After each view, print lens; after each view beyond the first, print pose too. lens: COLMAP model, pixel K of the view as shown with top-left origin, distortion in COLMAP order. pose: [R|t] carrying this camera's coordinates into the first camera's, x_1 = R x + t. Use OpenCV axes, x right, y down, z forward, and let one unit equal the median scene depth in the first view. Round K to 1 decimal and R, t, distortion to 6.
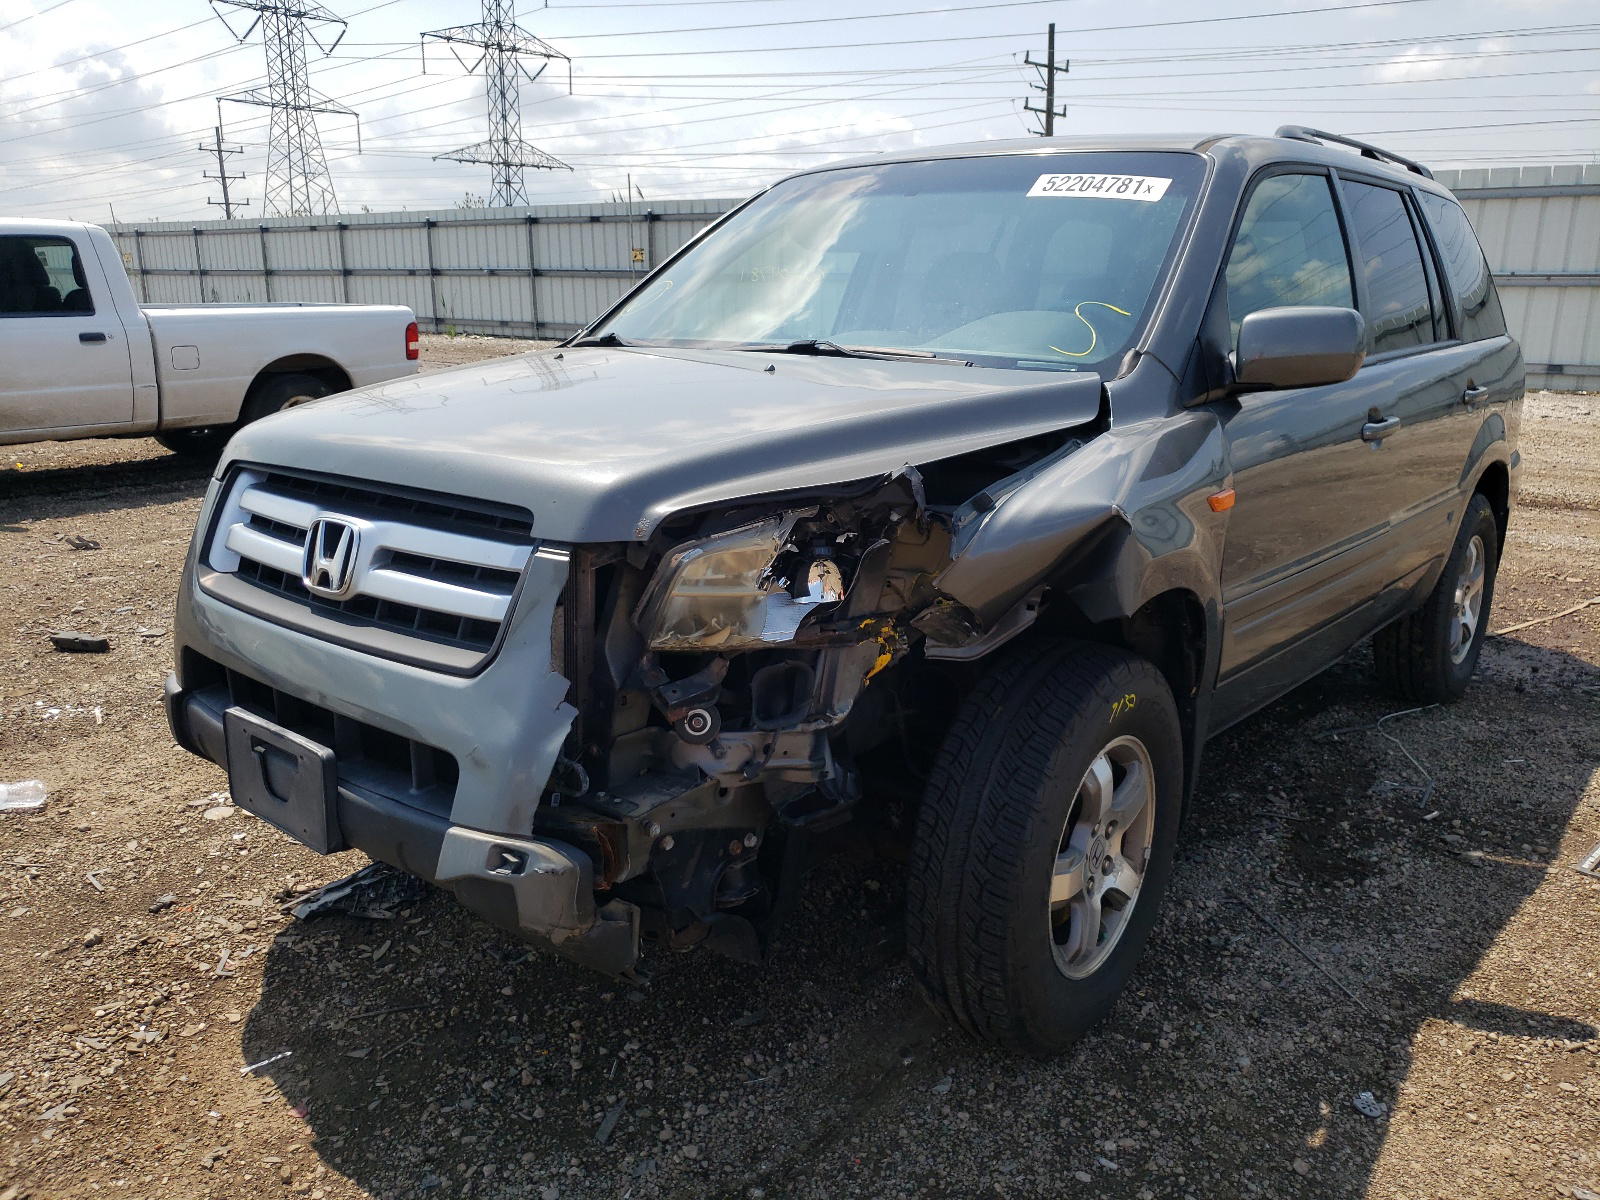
lens RADIAL K [[1245.1, 0, 800.0], [0, 1245.1, 600.0], [0, 0, 1]] dist [0.006692, 0.003599]
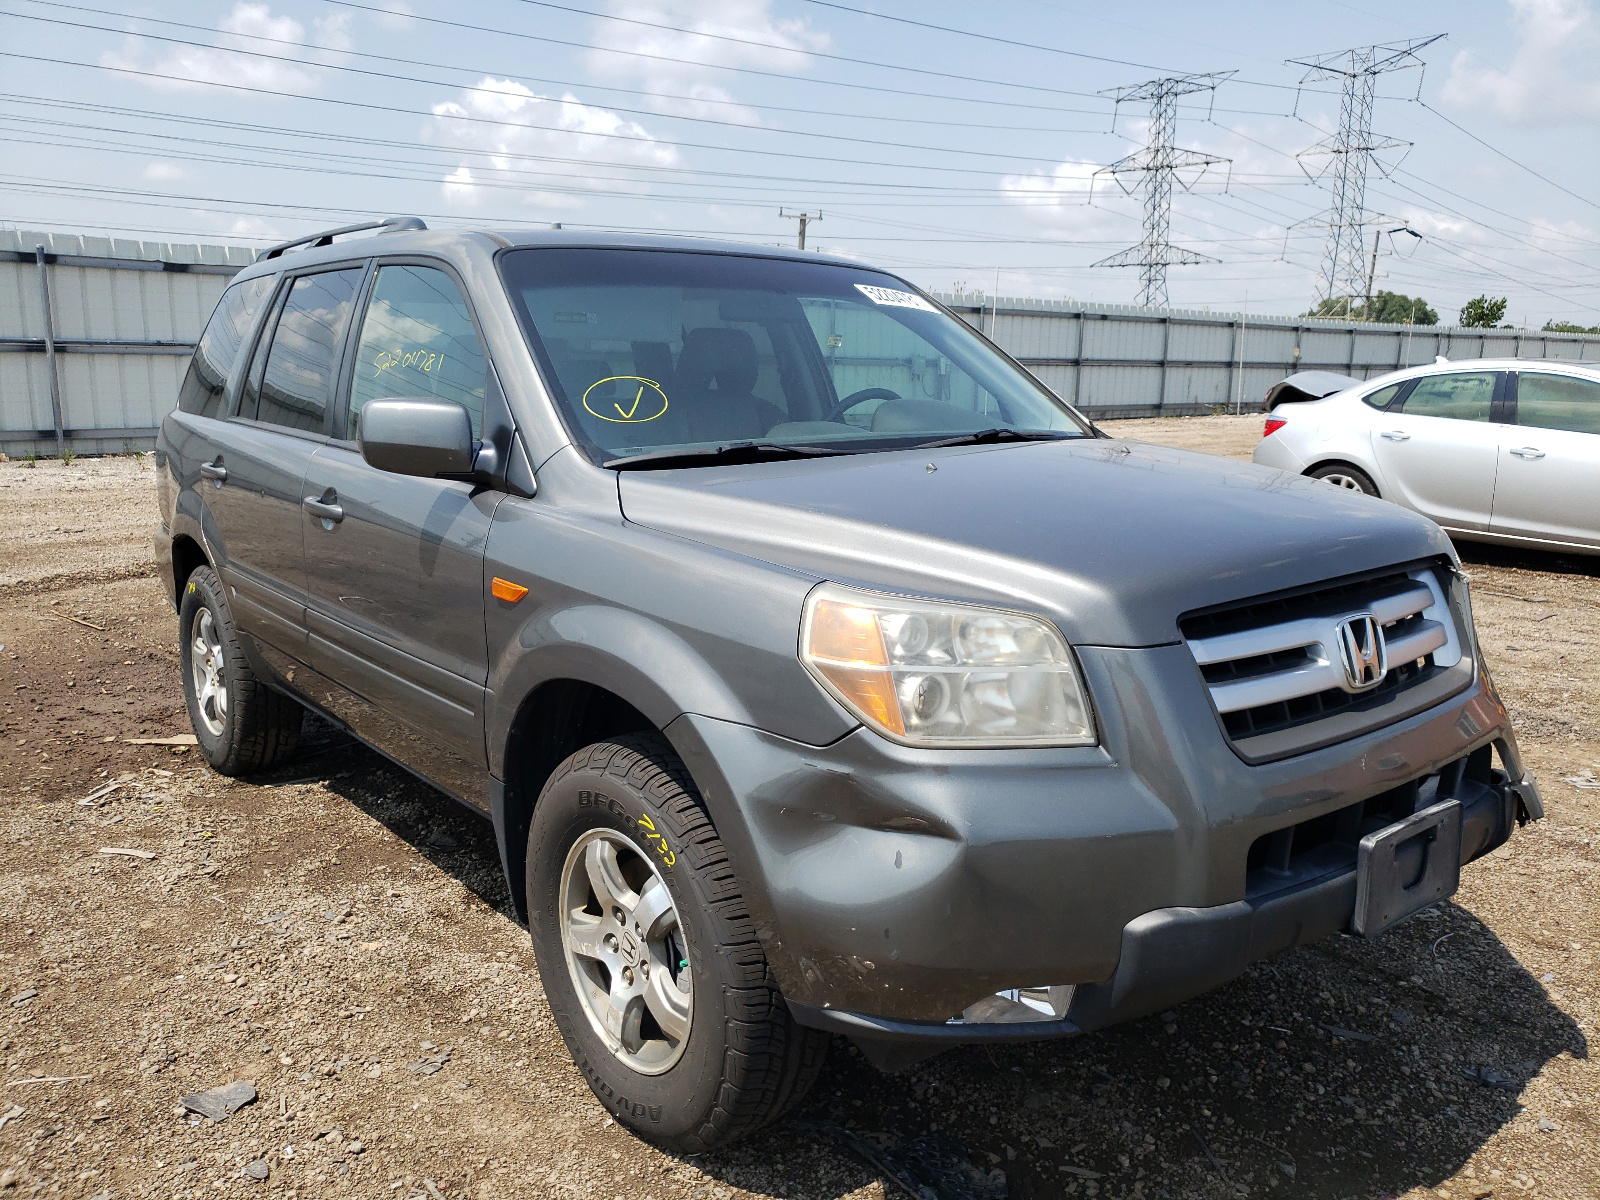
lens RADIAL K [[1274.3, 0, 800.0], [0, 1274.3, 600.0], [0, 0, 1]] dist [-0.012560, -0.006358]
pose [[0.189762, -0.191410, 0.962991, -1.240392], [0.236297, 0.960887, 0.144428, -0.281198], [-0.952971, 0.200145, 0.227570, 1.012697]]
